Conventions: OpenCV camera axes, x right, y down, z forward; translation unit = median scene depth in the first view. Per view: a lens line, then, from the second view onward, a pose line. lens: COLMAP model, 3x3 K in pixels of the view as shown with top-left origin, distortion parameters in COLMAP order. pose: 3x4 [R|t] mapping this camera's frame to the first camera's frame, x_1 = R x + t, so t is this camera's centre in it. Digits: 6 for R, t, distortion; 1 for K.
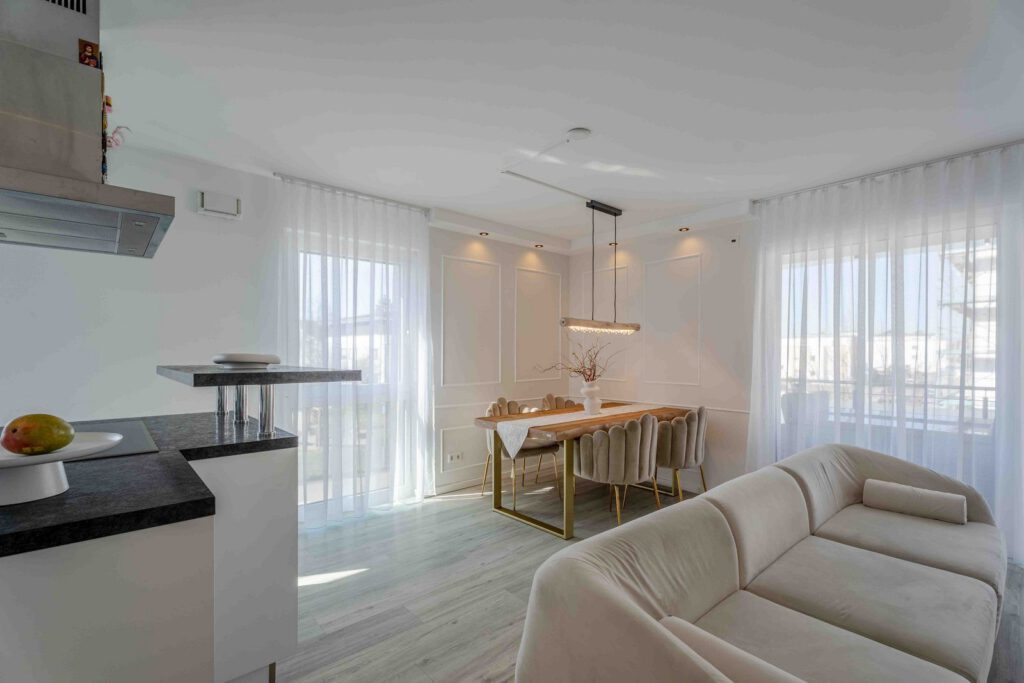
lens RADIAL K [[460.3, 0, 509.8], [0, 460.3, 347.3], [0, 0, 1]] dist [-0.000613, 0.000354]
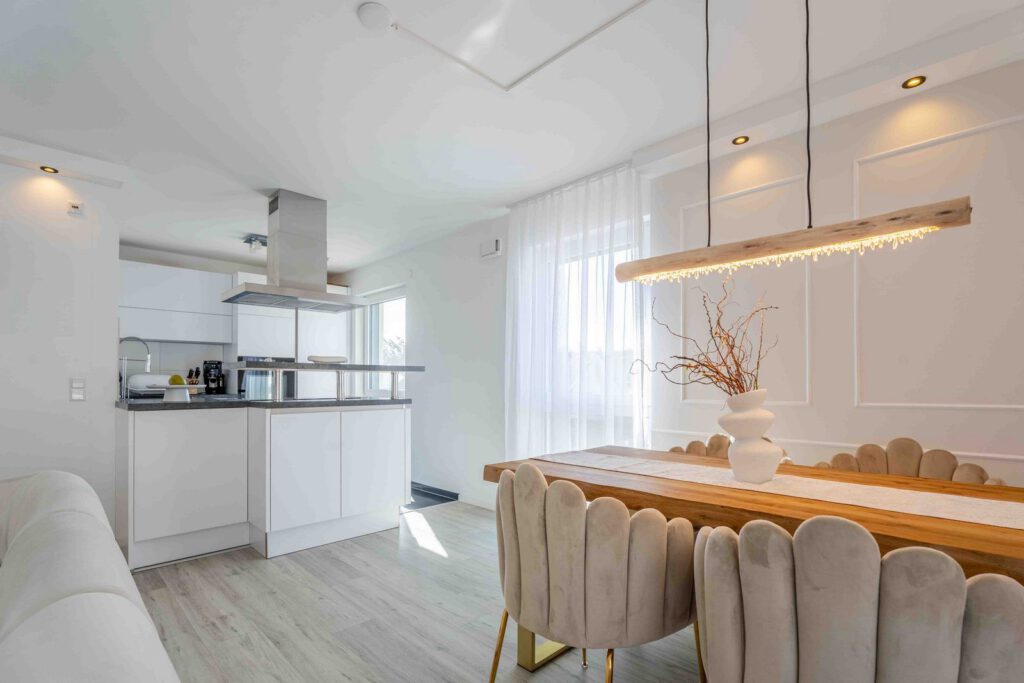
lens RADIAL K [[481.0, 0, 513.2], [0, 481.0, 363.2], [0, 0, 1]] dist [0.001803, 0.000642]
pose [[0.065074, -0.041867, -0.997002, 0.603748], [0.008139, 0.999108, -0.041424, 0.063270], [0.997847, -0.005419, 0.065357, 0.801371]]
